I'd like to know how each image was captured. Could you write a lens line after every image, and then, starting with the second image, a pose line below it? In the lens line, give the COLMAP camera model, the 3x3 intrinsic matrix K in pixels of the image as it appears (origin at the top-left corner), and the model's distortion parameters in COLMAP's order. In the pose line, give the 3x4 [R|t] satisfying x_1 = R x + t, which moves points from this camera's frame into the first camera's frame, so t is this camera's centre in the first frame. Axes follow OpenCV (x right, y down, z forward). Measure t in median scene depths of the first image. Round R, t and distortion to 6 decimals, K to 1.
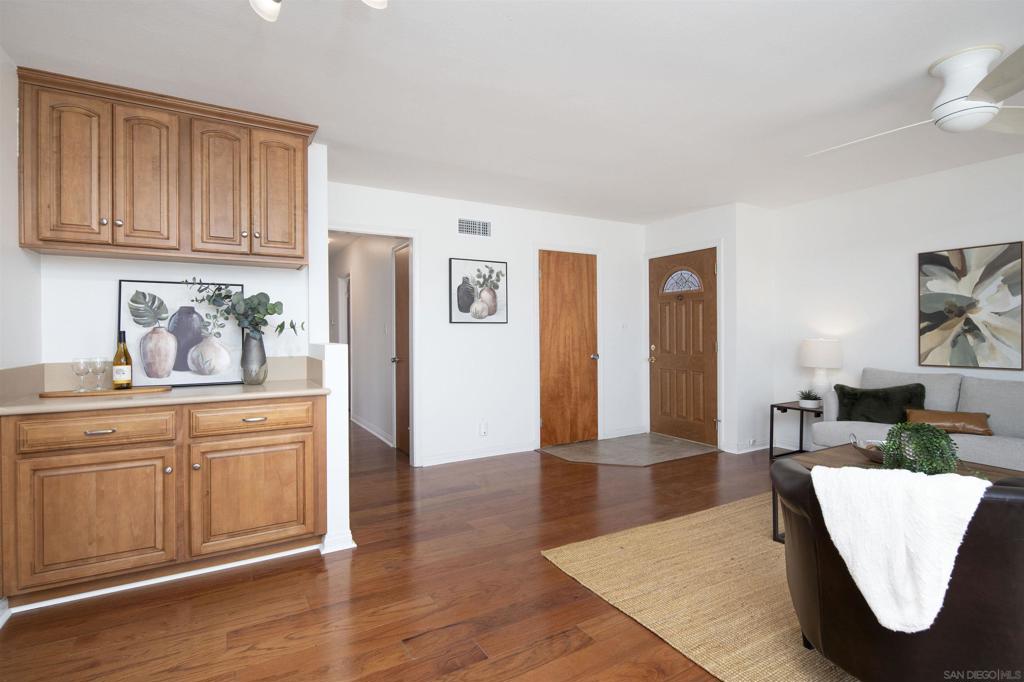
lens RADIAL K [[498.1, 0, 509.2], [0, 498.1, 335.3], [0, 0, 1]] dist [0.000331, -0.000307]
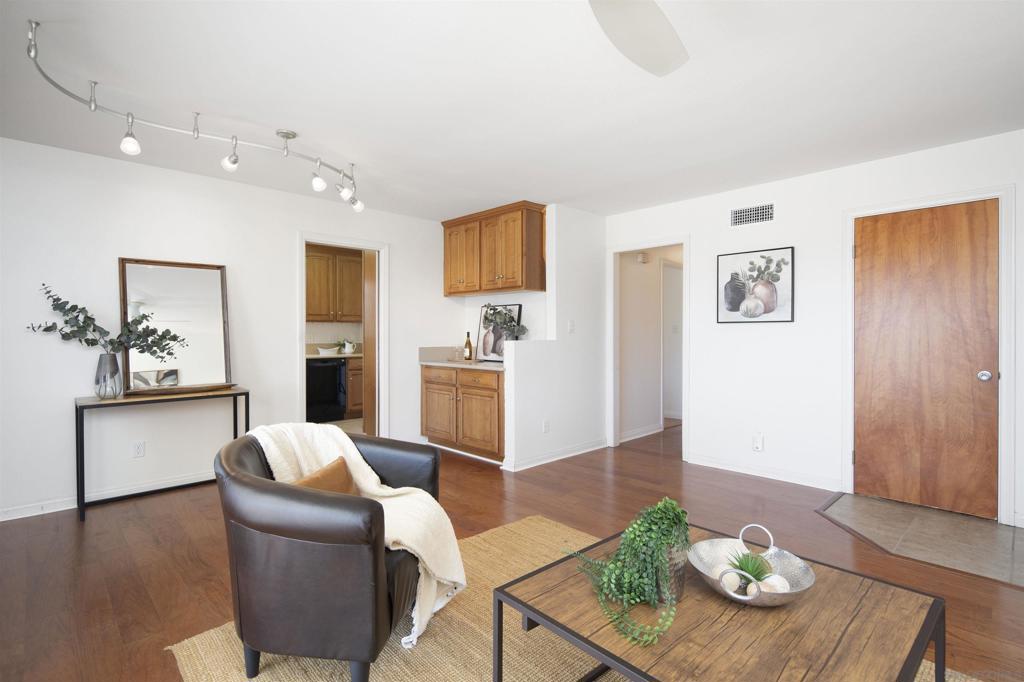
lens RADIAL K [[498.1, 0, 510.2], [0, 498.1, 336.9], [0, 0, 1]] dist [0.000331, -0.000307]
pose [[0.228586, 0.010815, -0.973464, 0.701992], [-0.006154, 0.999934, 0.009664, -0.004682], [0.973504, 0.003782, 0.228638, 0.378854]]
